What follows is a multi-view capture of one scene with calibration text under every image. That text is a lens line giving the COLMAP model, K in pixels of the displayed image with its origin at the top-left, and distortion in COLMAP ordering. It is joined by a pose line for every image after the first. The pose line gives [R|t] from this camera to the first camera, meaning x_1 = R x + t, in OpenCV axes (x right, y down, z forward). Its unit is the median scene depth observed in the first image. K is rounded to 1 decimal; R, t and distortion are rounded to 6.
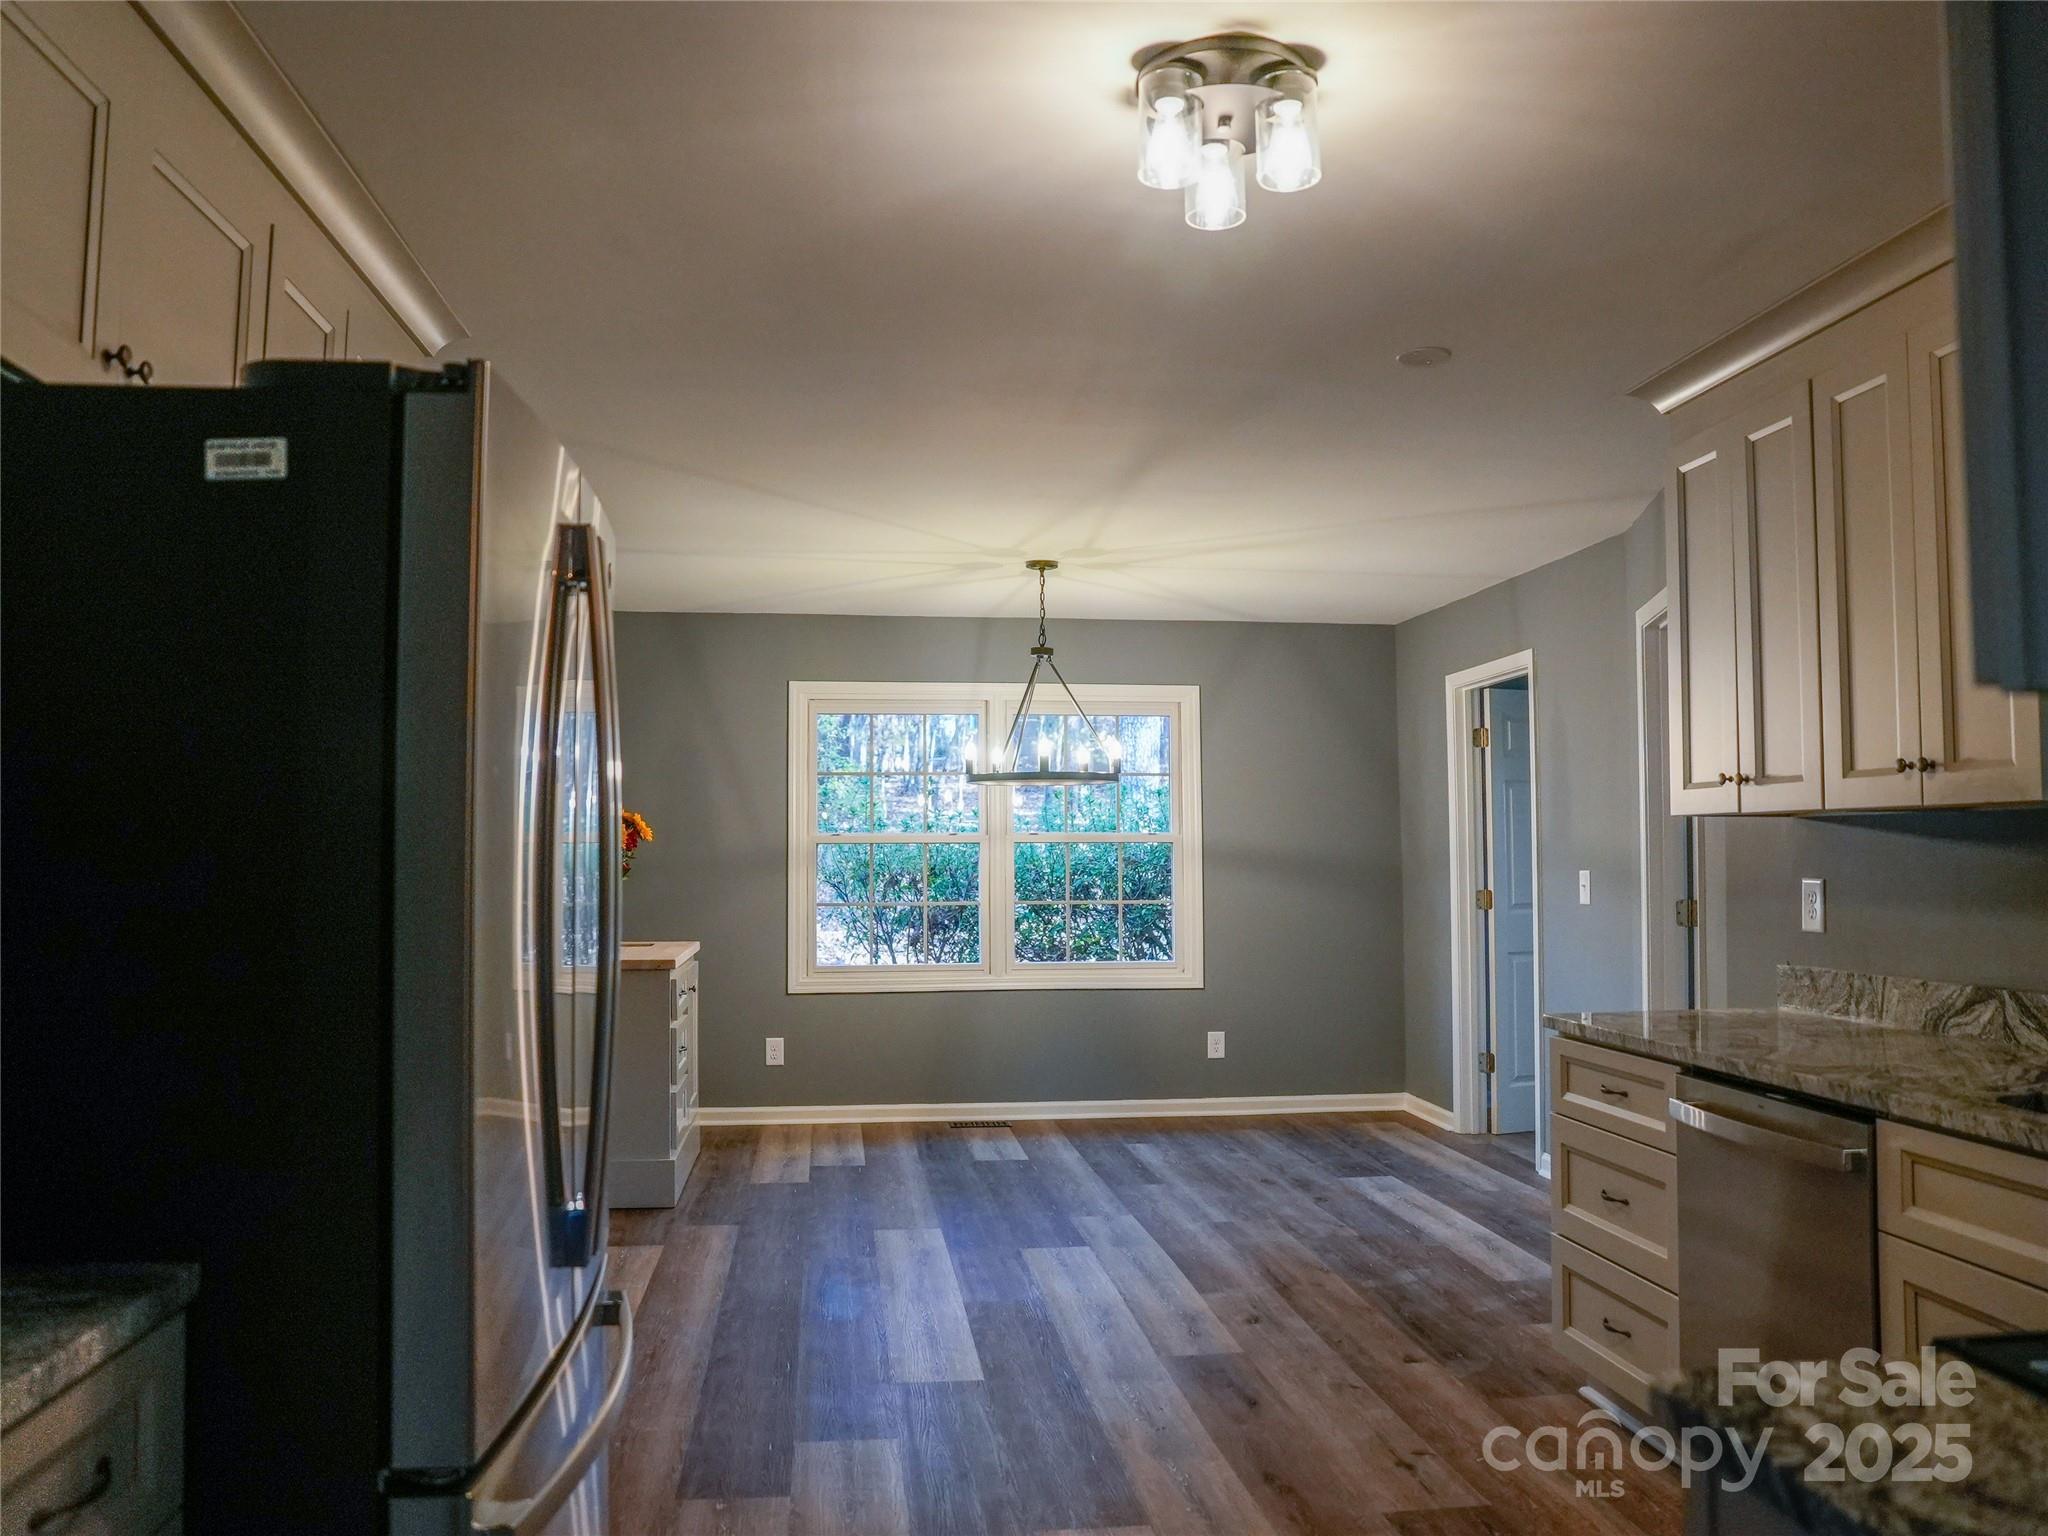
lens RADIAL K [[1543.9, 0, 1024.0], [0, 1543.9, 768.0], [0, 0, 1]] dist [-0.071434, 0.003642]
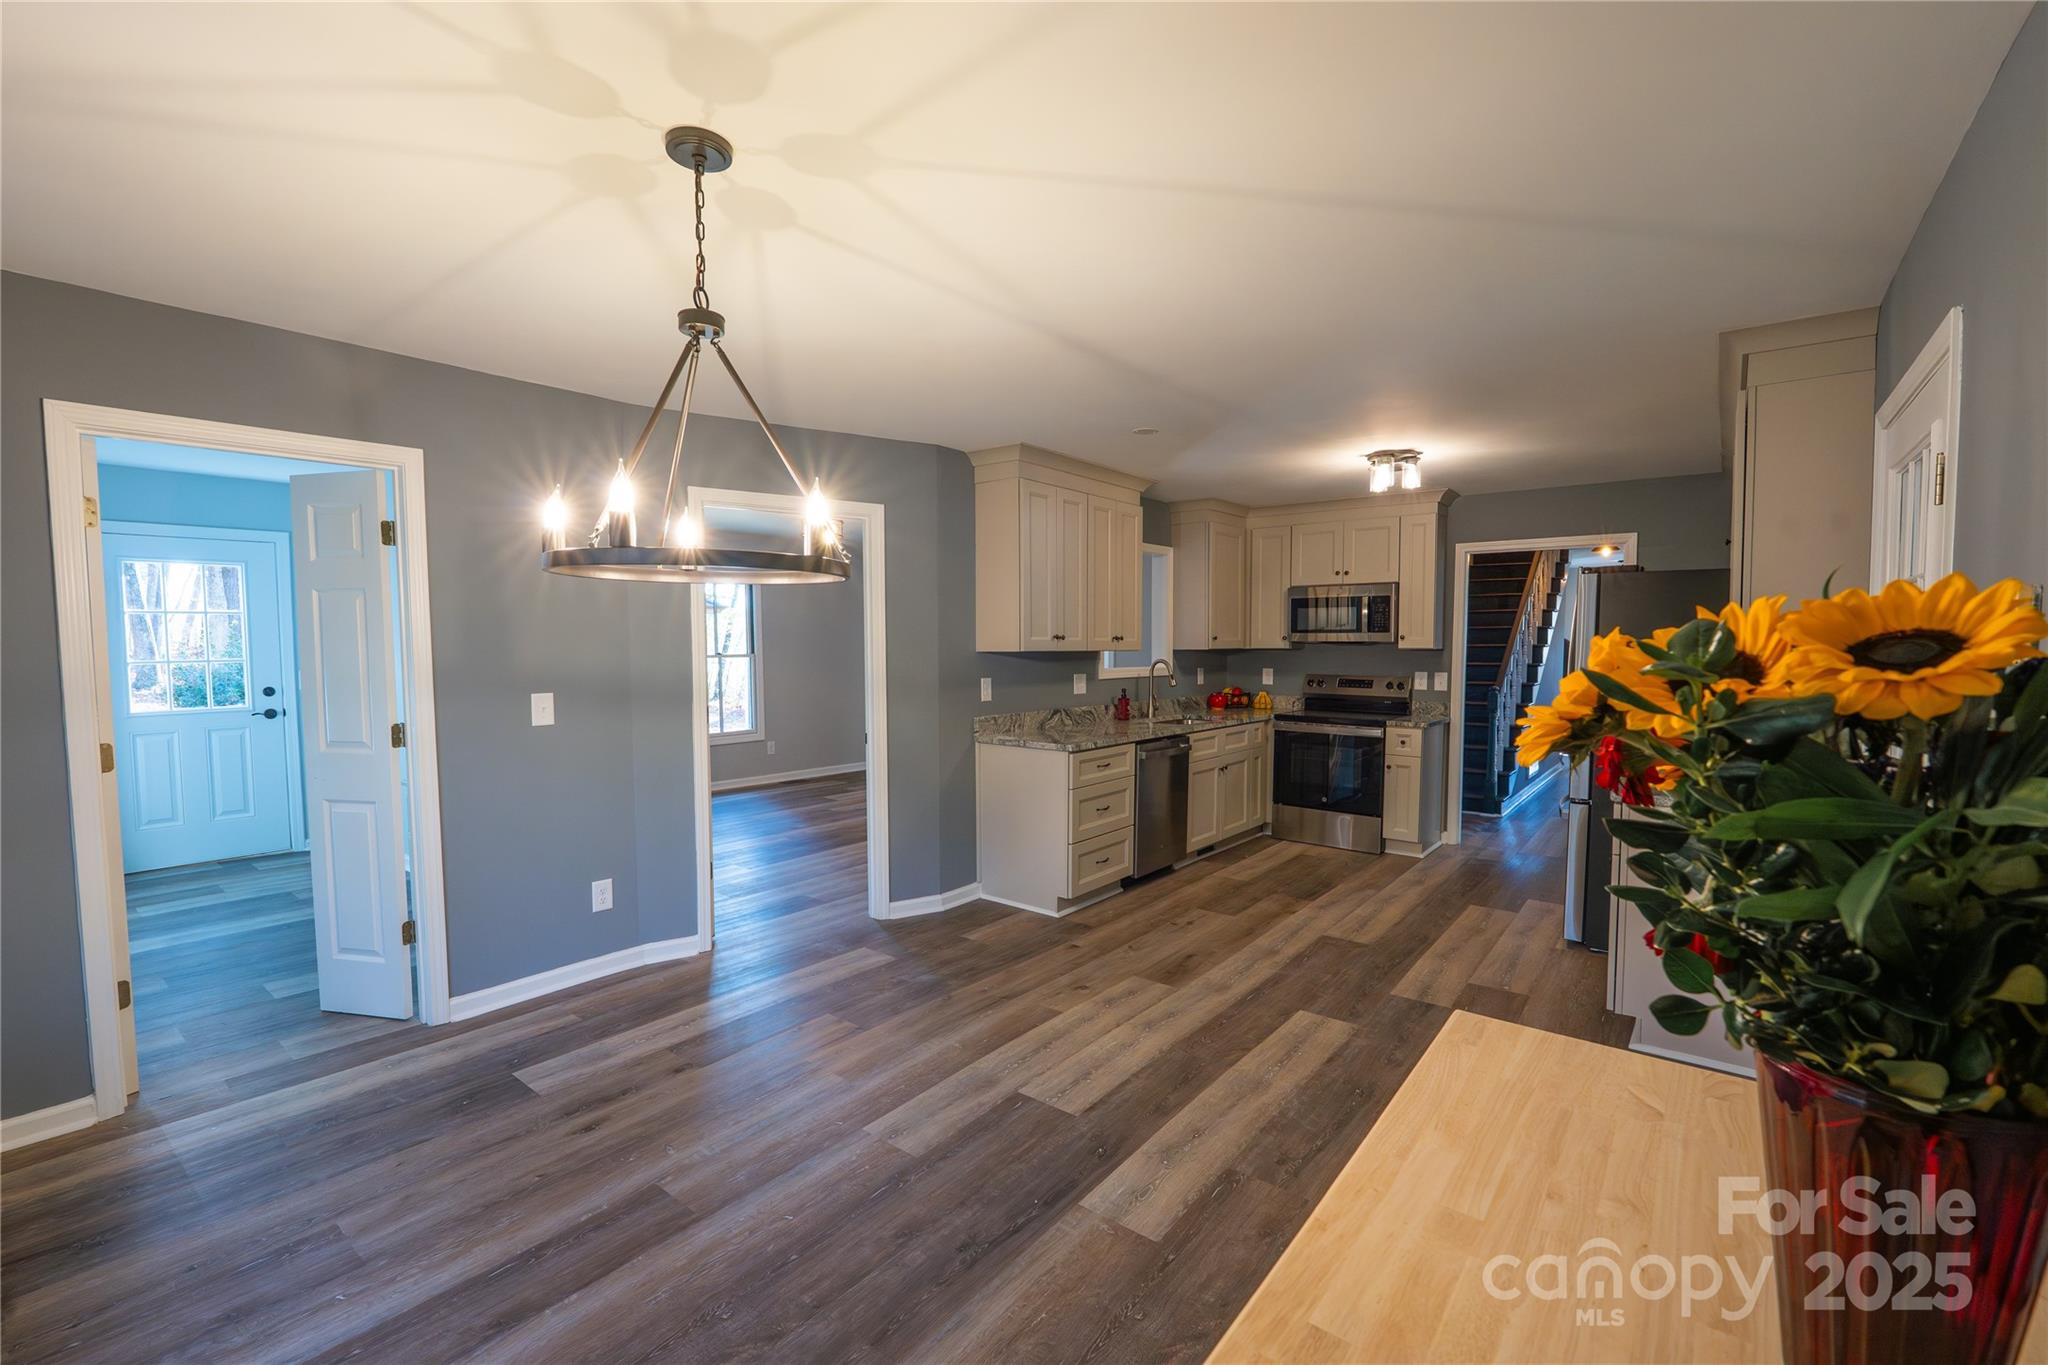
lens RADIAL K [[862.9, 0, 1024.0], [0, 862.9, 682.5], [0, 0, 1]] dist [-0.001716, -0.000098]
pose [[-0.698438, -0.034121, 0.714857, -0.284499], [-0.040434, 0.999149, 0.008185, 0.040896], [-0.714528, -0.023188, -0.699223, 1.152346]]
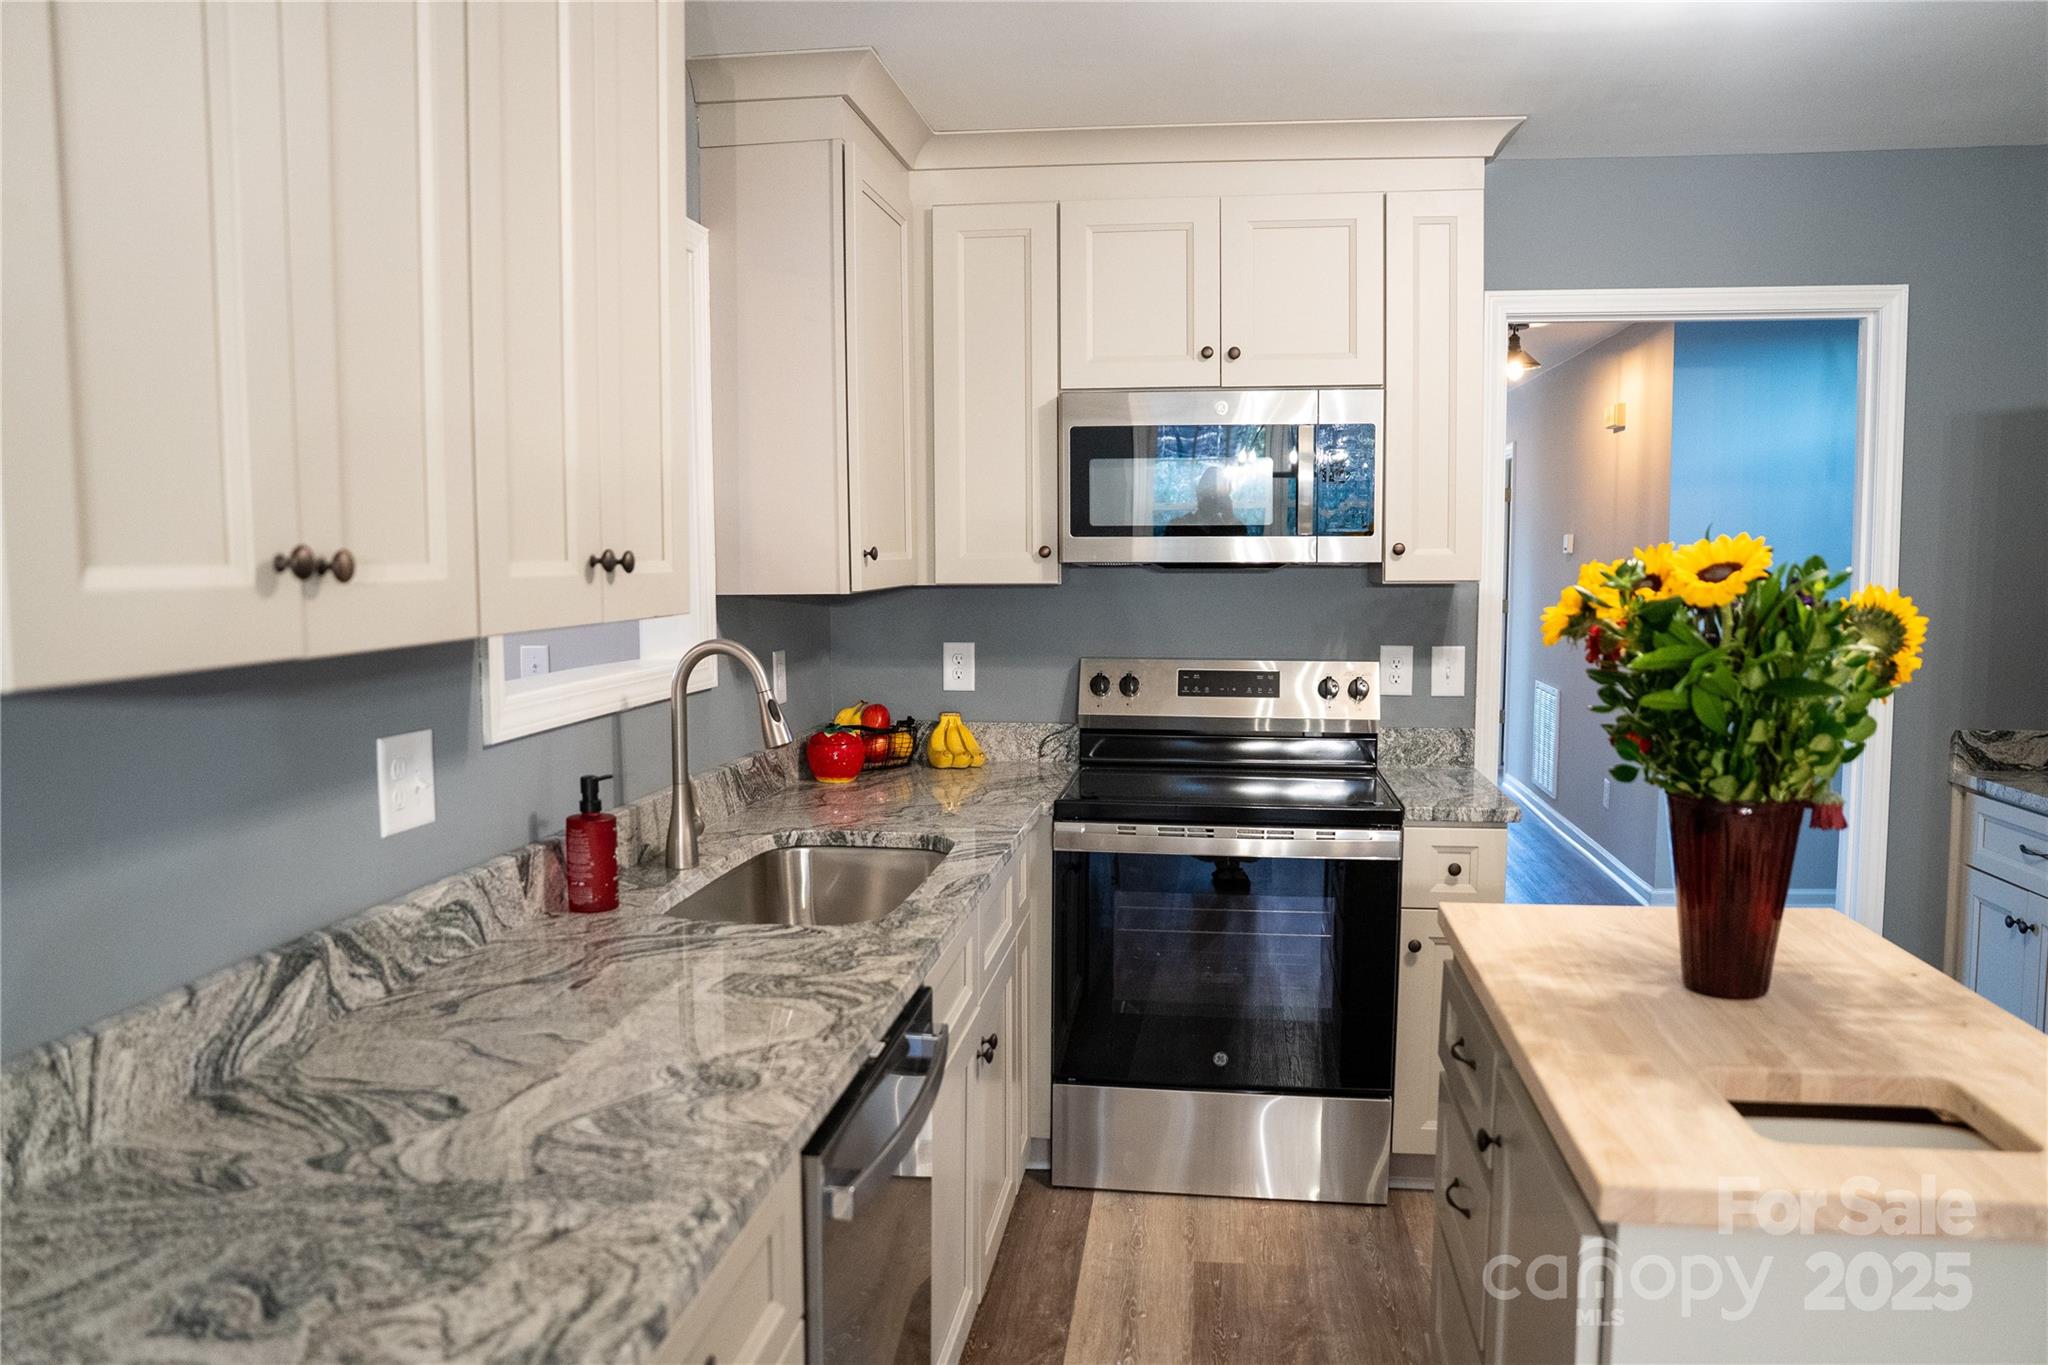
lens RADIAL K [[1466.3, 0, 1014.9], [0, 1466.3, 684.5], [0, 0, 1]] dist [-0.116955, 0.095426]
pose [[-0.966603, -0.018246, 0.255626, 0.123932], [-0.009236, 0.999294, 0.036406, 0.012562], [-0.256110, 0.032829, -0.966090, 0.734835]]
